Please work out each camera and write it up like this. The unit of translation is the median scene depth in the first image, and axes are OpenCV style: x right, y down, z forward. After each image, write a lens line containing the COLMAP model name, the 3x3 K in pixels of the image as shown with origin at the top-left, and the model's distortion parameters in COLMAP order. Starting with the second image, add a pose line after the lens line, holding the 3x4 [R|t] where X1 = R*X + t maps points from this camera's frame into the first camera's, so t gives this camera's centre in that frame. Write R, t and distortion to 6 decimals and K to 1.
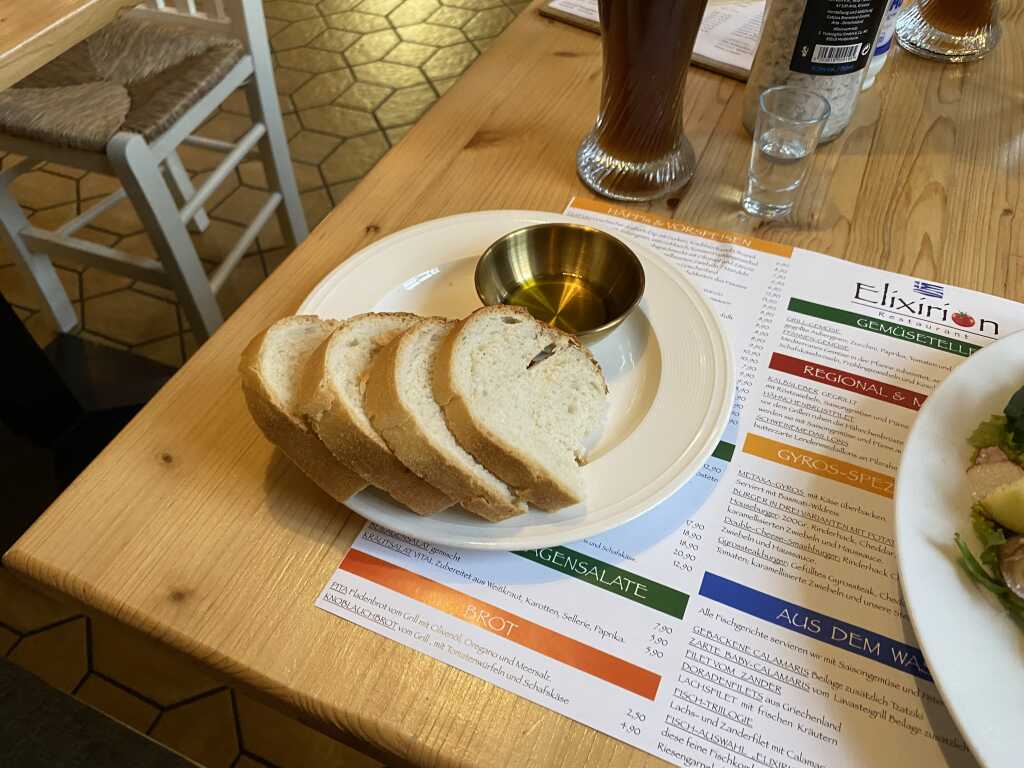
lens RADIAL K [[791.3, 0, 512.0], [0, 791.3, 384.0], [0, 0, 1]] dist [0.050962, -0.059117]
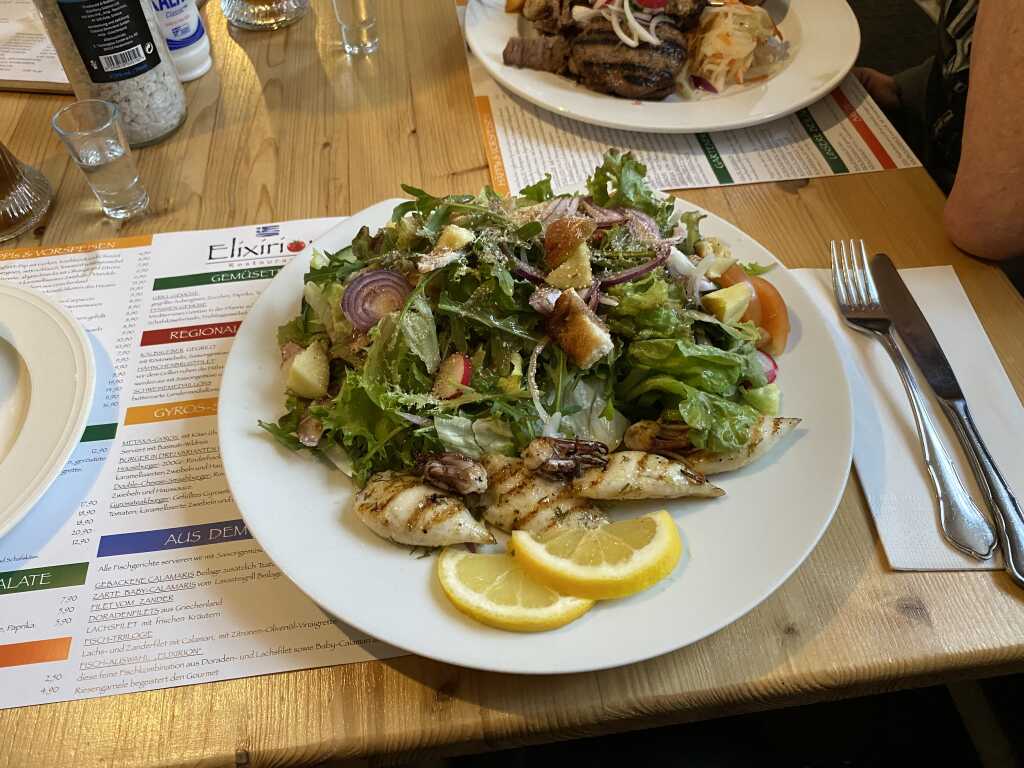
lens RADIAL K [[802.2, 0, 512.0], [0, 802.2, 384.0], [0, 0, 1]] dist [0.007183, 0.003813]
pose [[0.862307, -0.403794, 0.305575, 0.378001], [0.395775, 0.913853, 0.090744, 0.125283], [-0.315893, 0.042690, 0.947834, -0.238809]]
